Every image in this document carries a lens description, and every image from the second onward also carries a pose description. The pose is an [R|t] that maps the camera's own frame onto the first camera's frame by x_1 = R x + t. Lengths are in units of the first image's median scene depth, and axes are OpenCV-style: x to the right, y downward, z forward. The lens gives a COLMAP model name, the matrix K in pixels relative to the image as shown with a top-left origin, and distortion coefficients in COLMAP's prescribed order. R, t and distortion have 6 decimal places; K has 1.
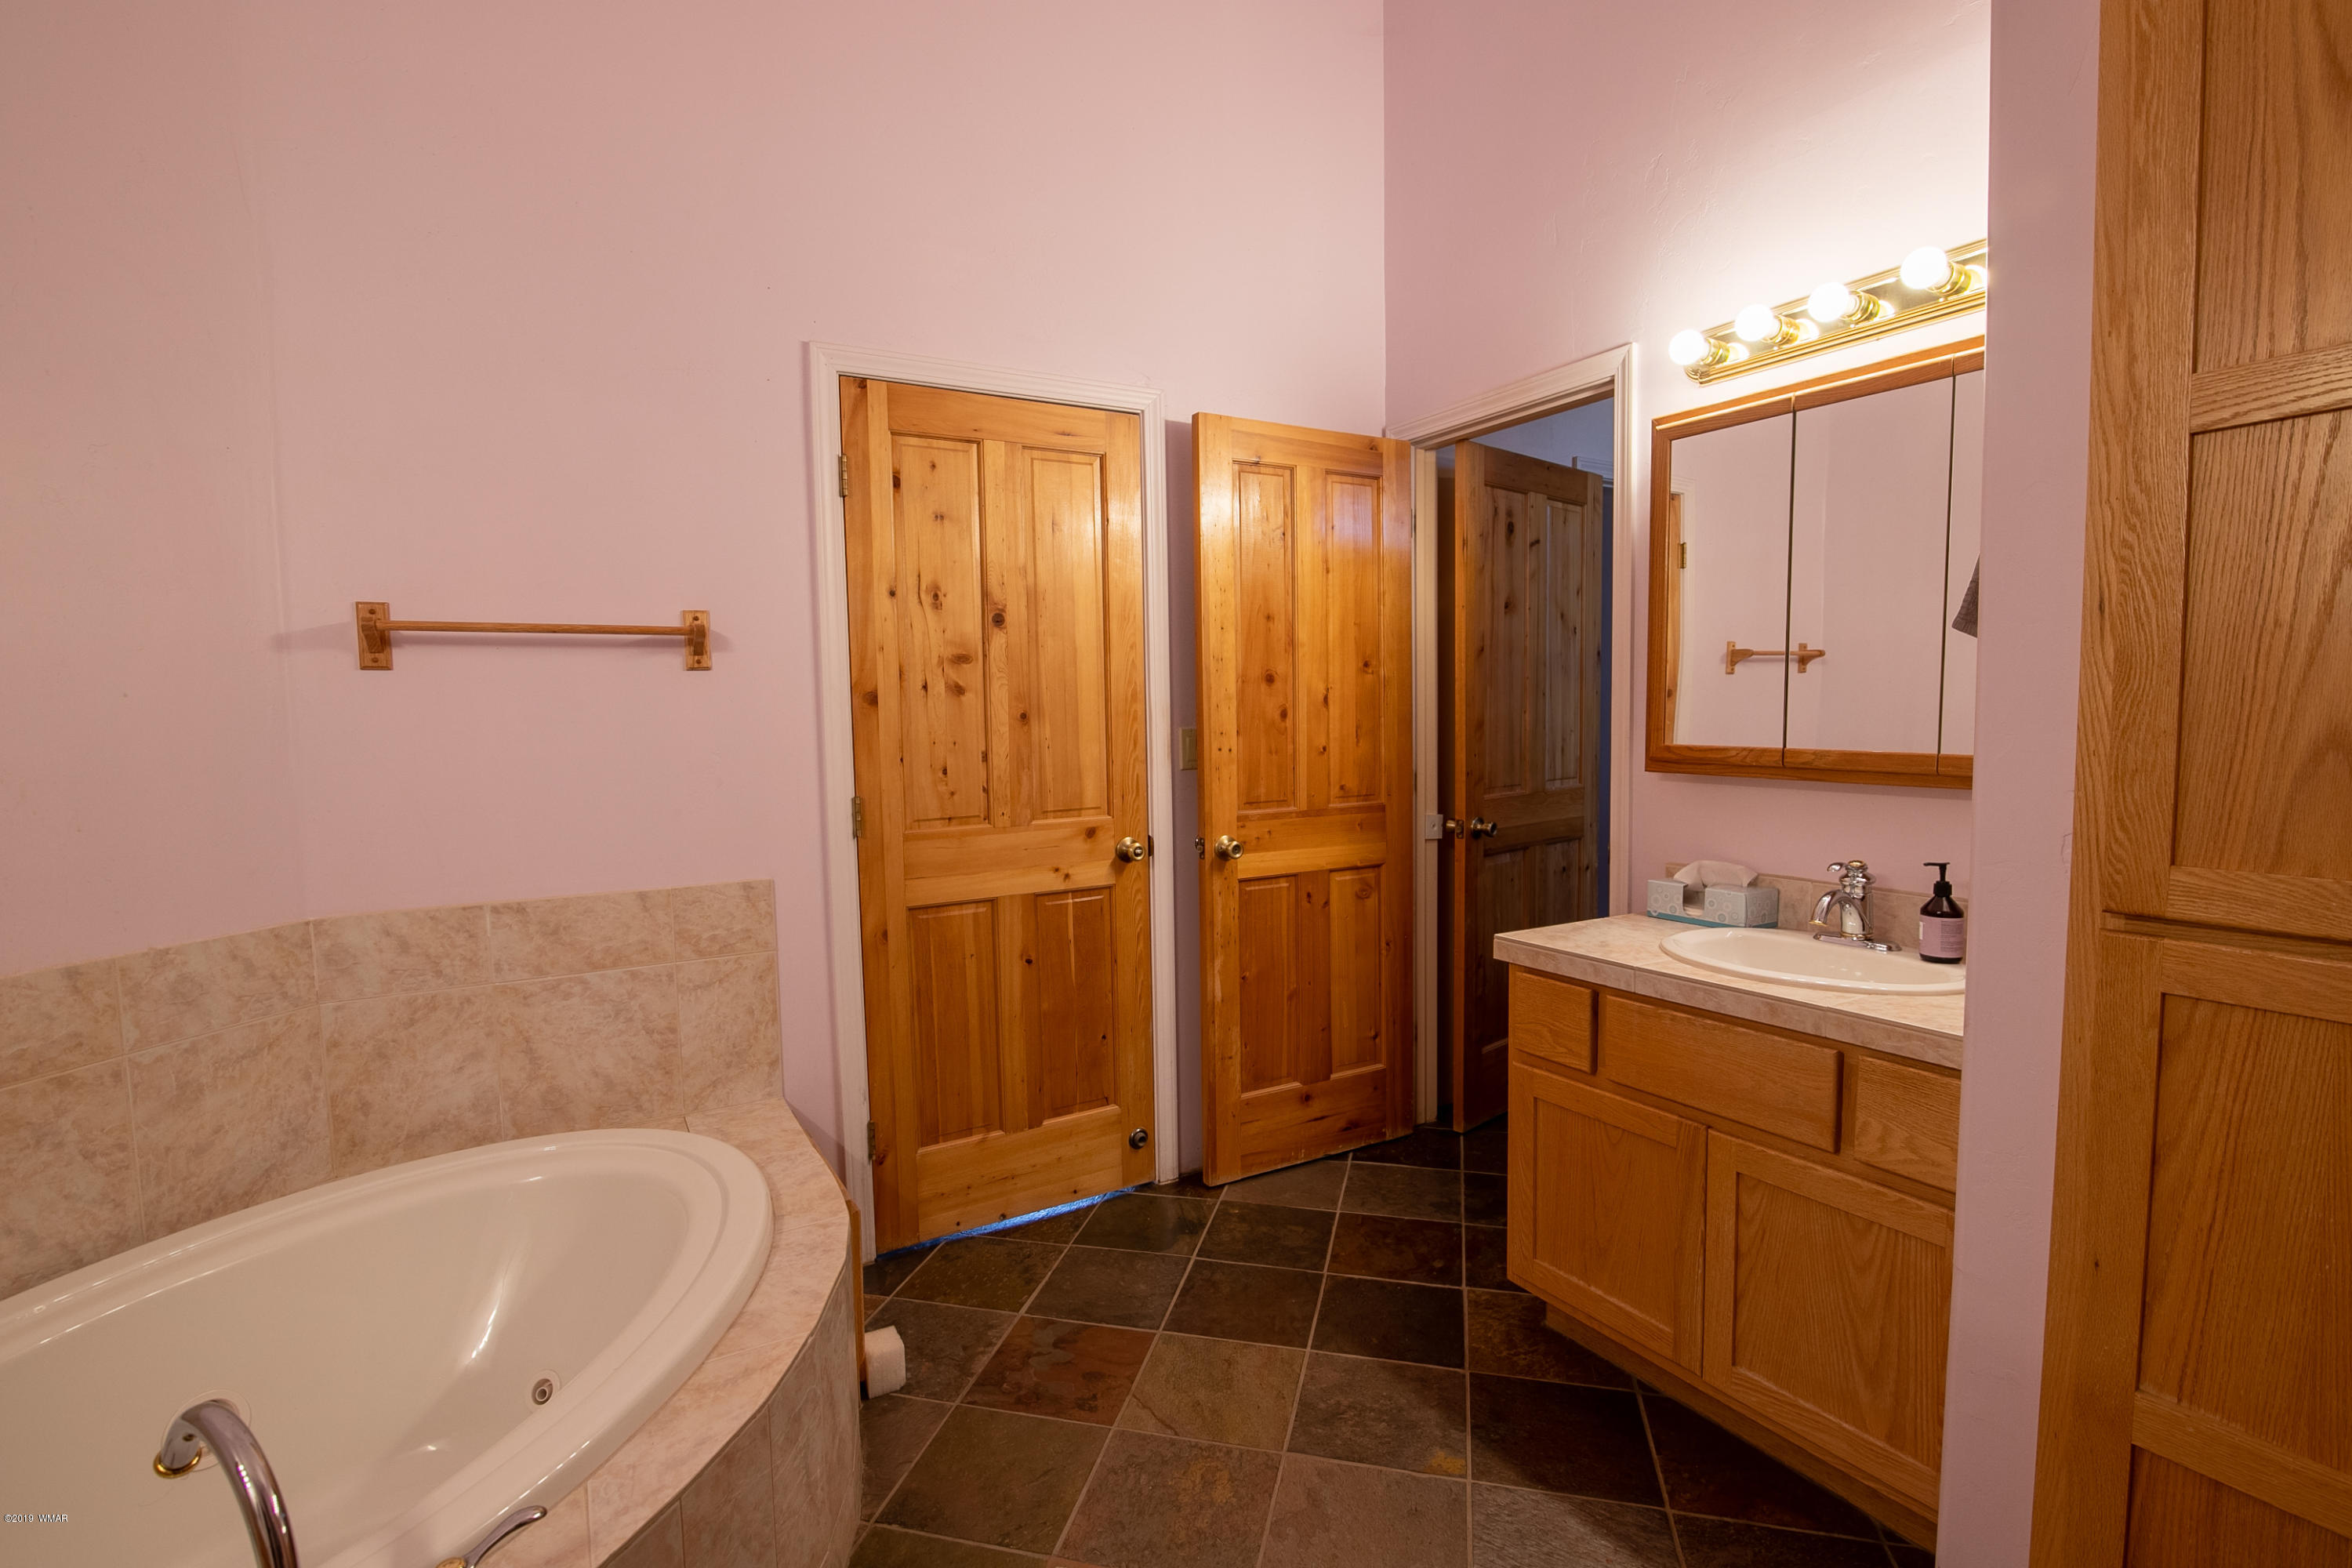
lens RADIAL K [[1083.2, 0, 1176.0], [0, 1083.2, 784.0], [0, 0, 1]] dist [-0.015586, 0.000179]
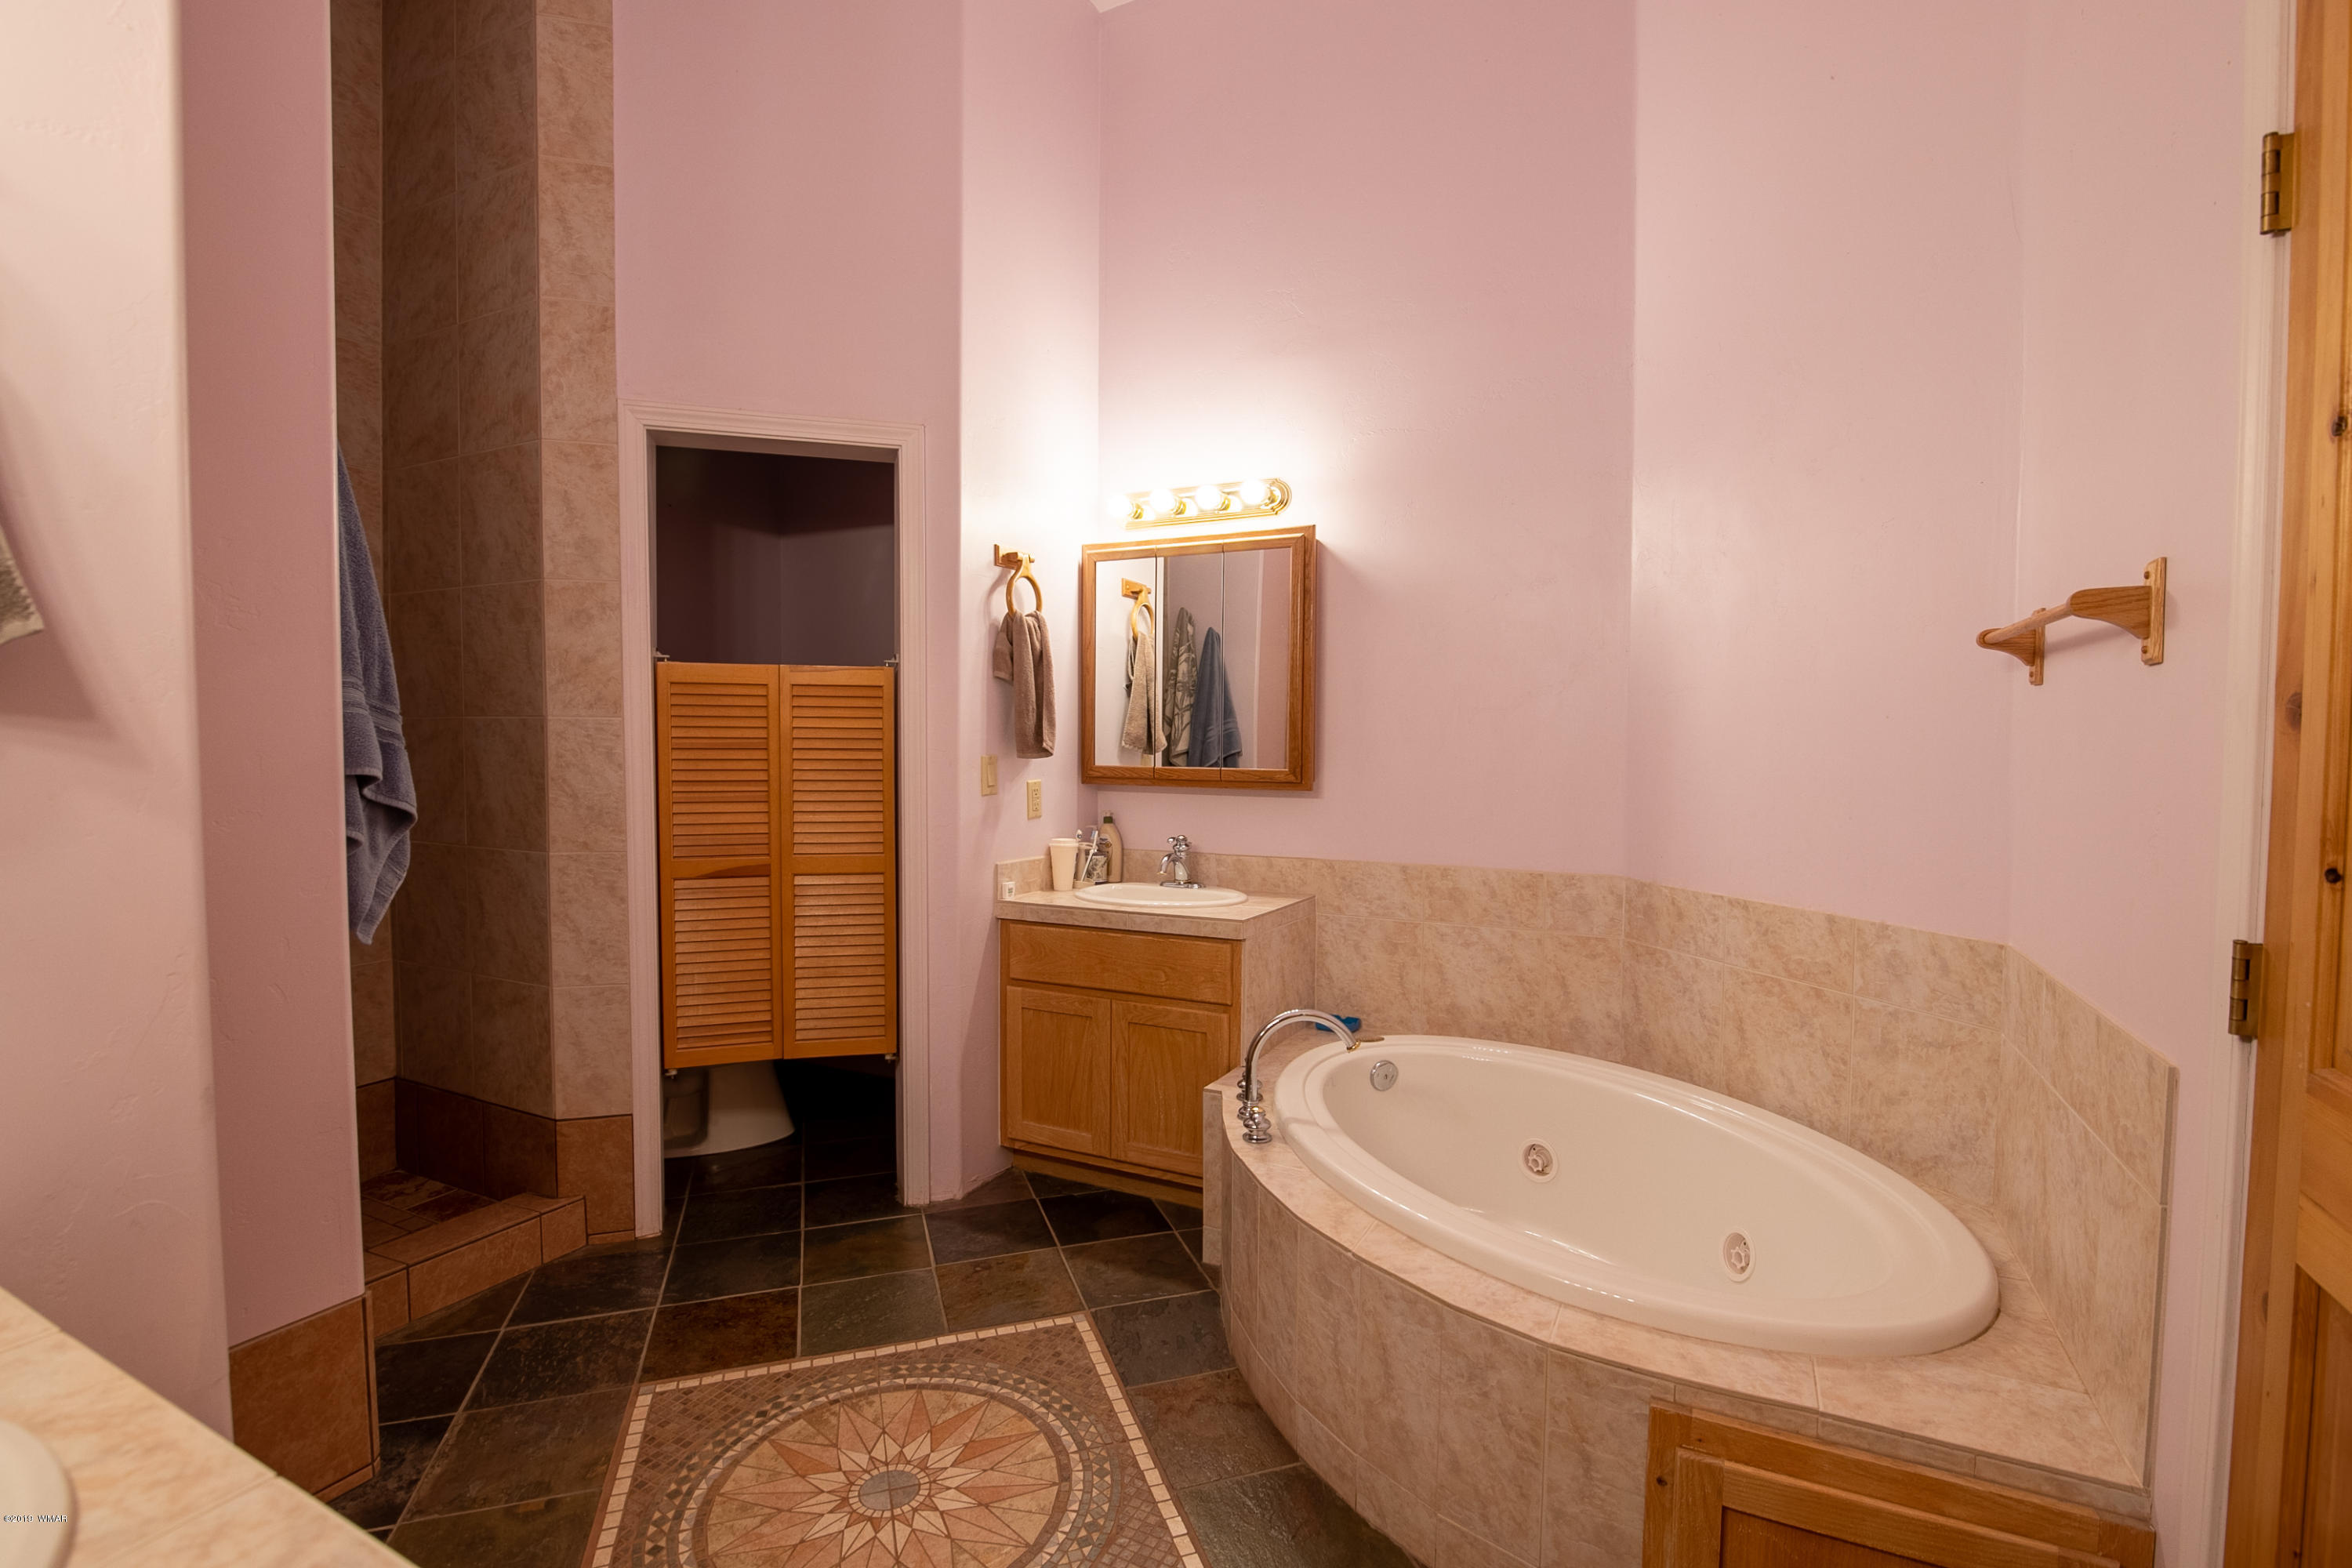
lens RADIAL K [[1083.2, 0, 1176.0], [0, 1083.2, 784.0], [0, 0, 1]] dist [-0.015586, 0.000179]
pose [[-0.842746, 0.030857, -0.537426, 0.382747], [-0.032691, 0.993579, 0.108312, -0.109168], [0.537318, 0.108849, -0.836326, 1.548437]]
